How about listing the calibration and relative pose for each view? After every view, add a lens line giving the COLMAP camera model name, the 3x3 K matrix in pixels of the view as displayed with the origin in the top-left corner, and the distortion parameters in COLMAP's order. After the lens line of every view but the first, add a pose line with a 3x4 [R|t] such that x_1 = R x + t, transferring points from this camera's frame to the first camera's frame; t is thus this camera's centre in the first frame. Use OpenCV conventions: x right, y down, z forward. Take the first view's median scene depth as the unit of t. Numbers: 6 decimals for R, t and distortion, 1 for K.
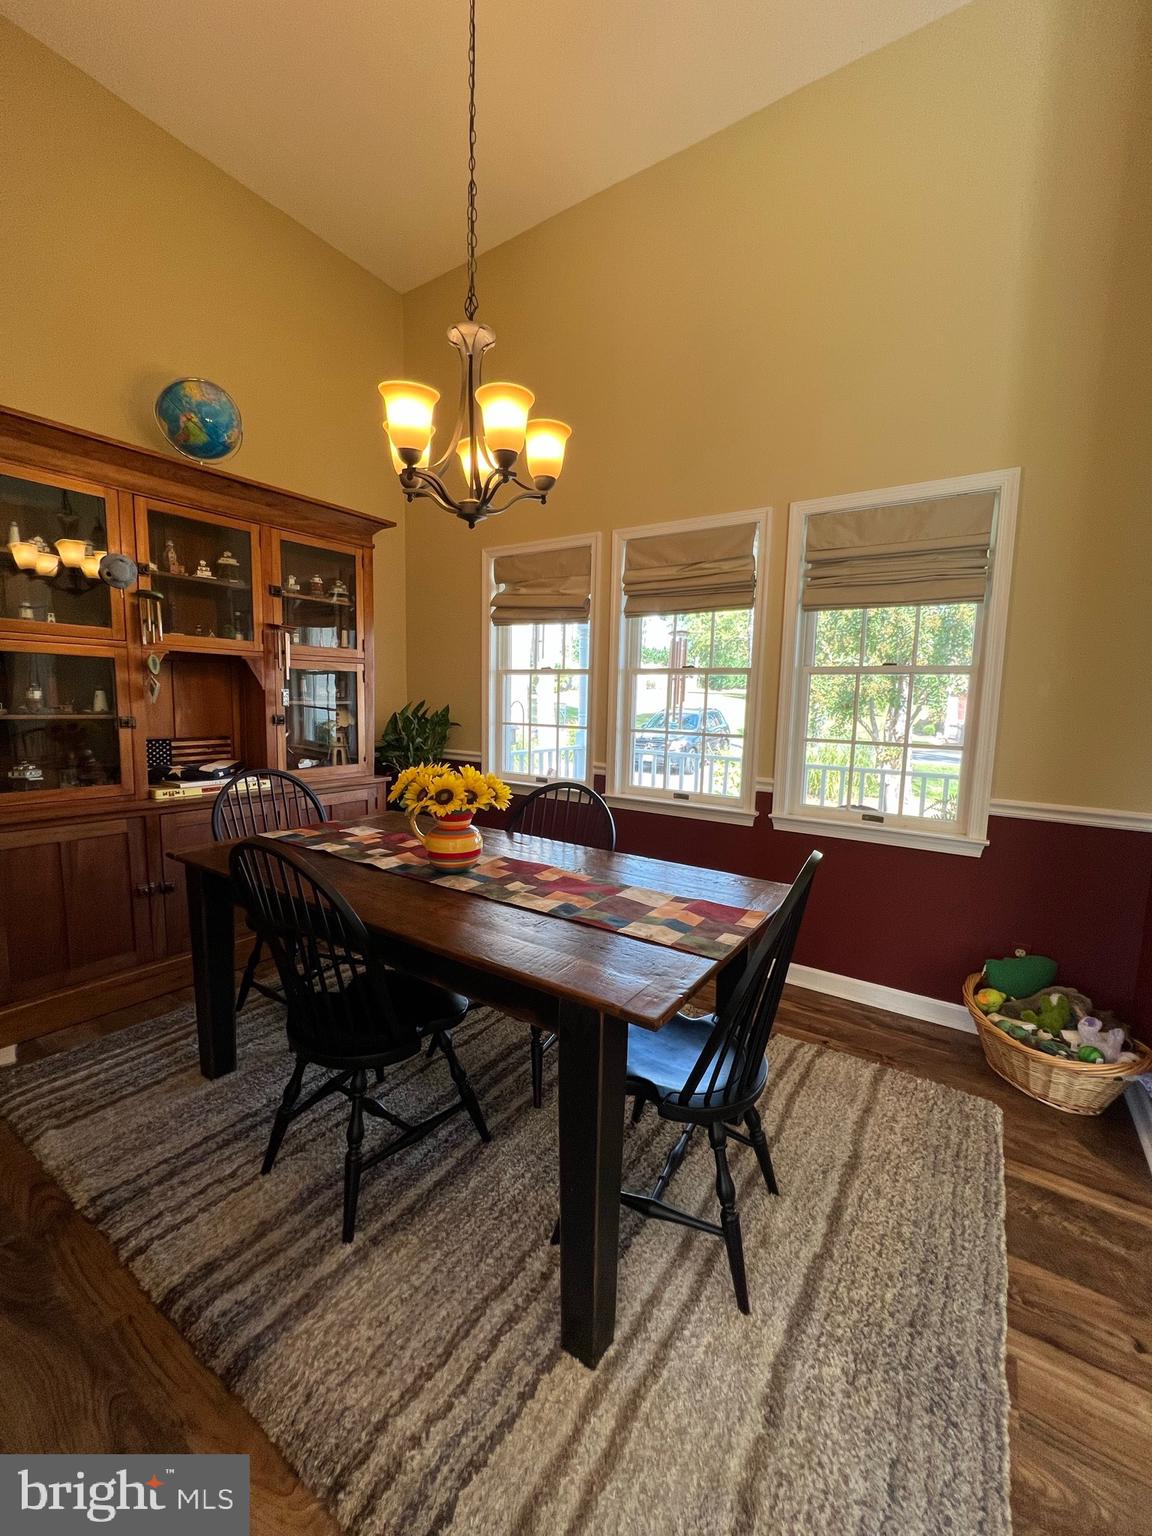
lens RADIAL K [[616.6, 0, 578.9], [0, 616.6, 767.0], [0, 0, 1]] dist [-0.004516, 0.001362]
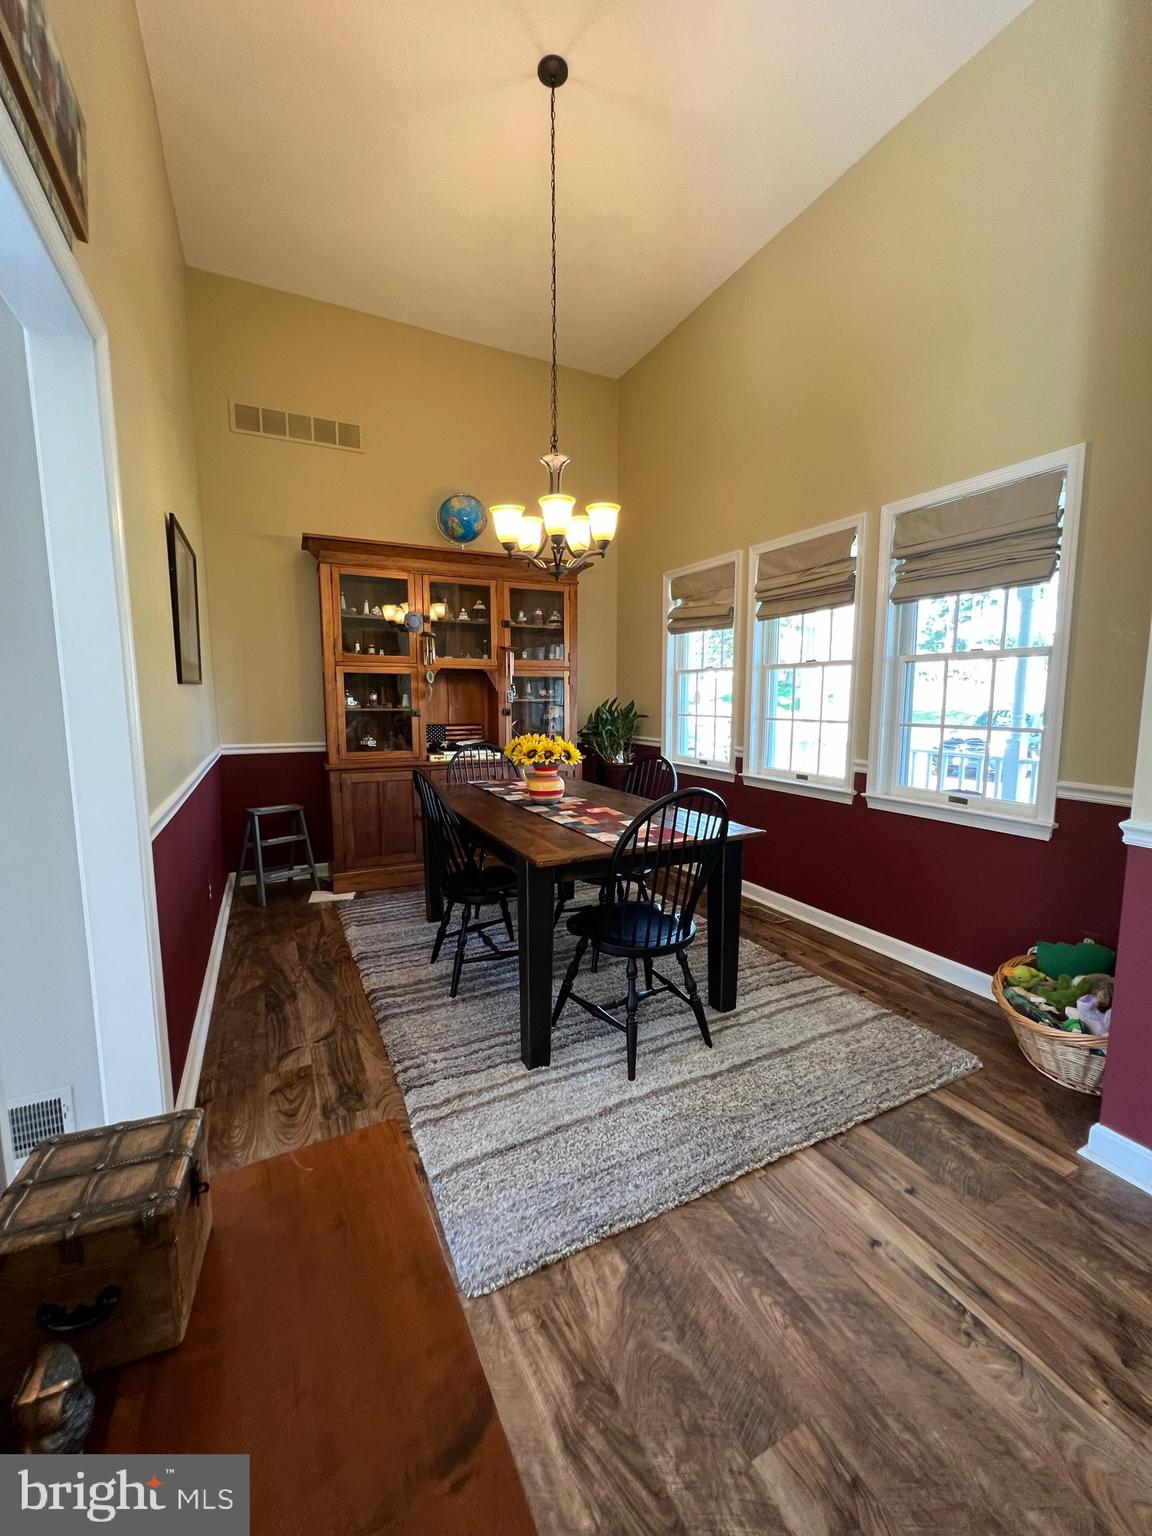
lens RADIAL K [[616.6, 0, 578.5], [0, 616.6, 766.9], [0, 0, 1]] dist [-0.004516, 0.001362]
pose [[0.870329, 0.033062, -0.491360, 0.471366], [-0.034860, 0.999377, 0.005499, 0.048667], [0.491236, 0.012343, 0.870939, -0.226749]]
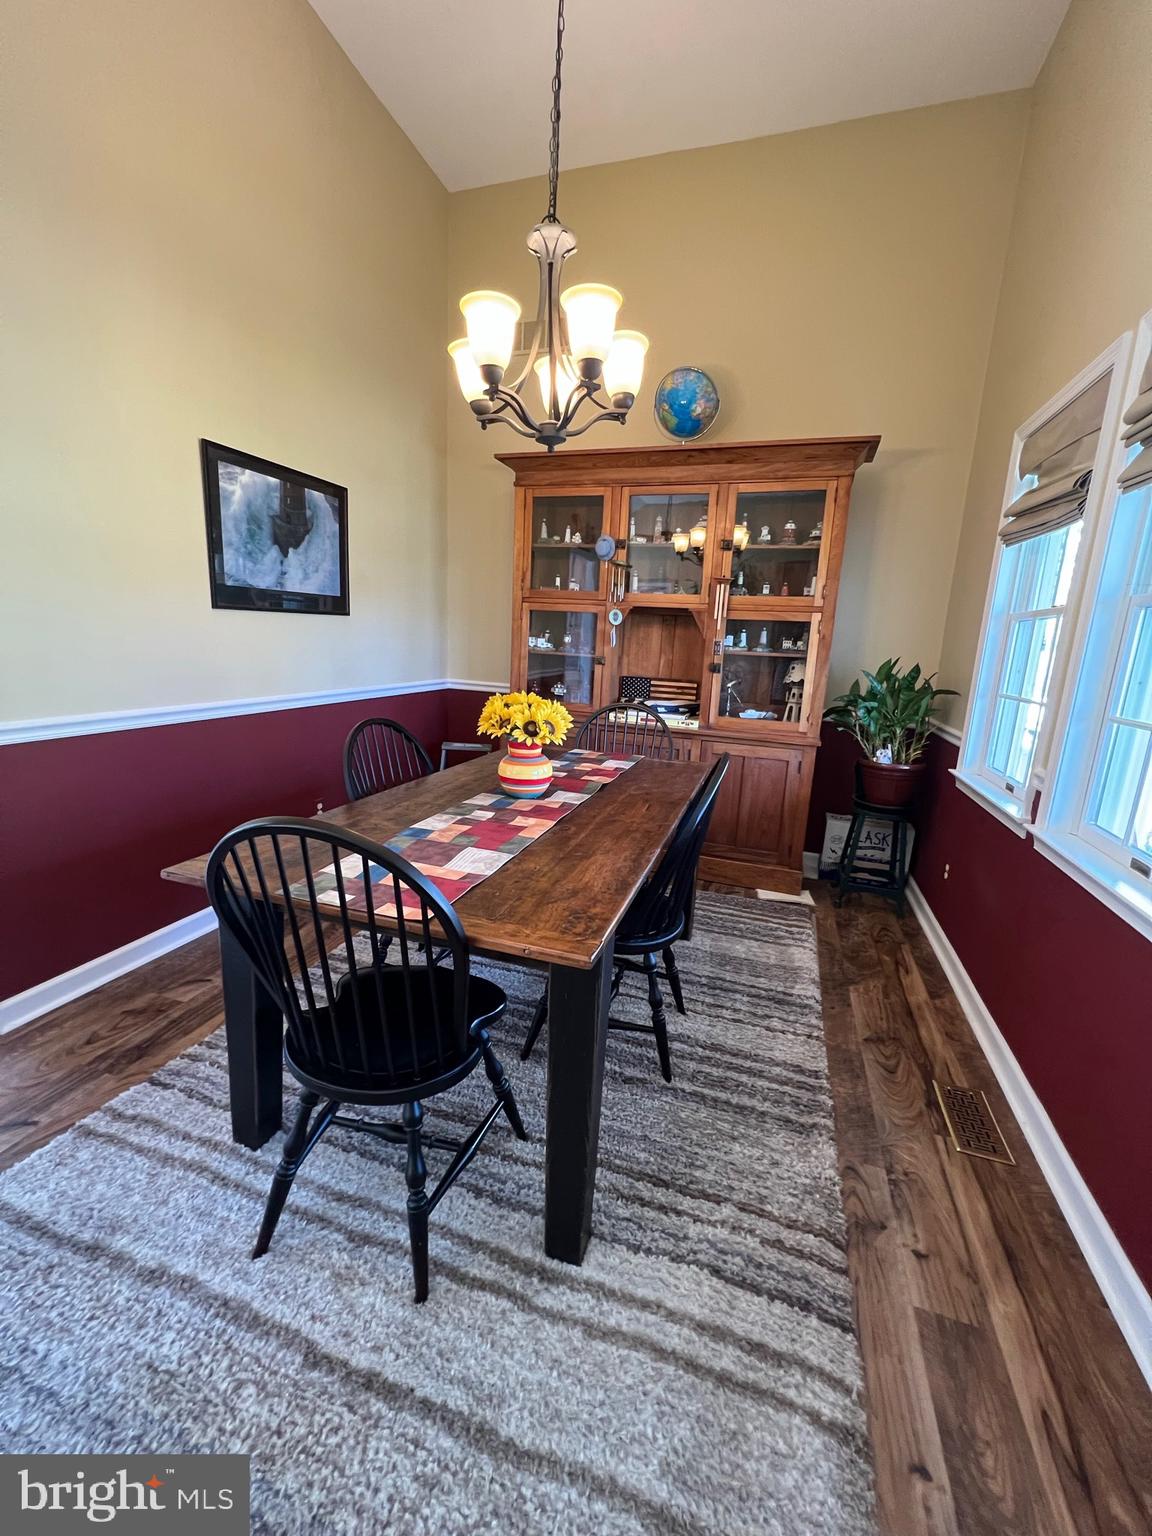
lens RADIAL K [[616.6, 0, 578.8], [0, 616.6, 767.1], [0, 0, 1]] dist [-0.004516, 0.001362]
pose [[0.269890, 0.187449, -0.944469, 0.617901], [-0.150928, 0.976979, 0.150772, -0.041386], [0.950989, 0.101855, 0.291968, 0.592117]]
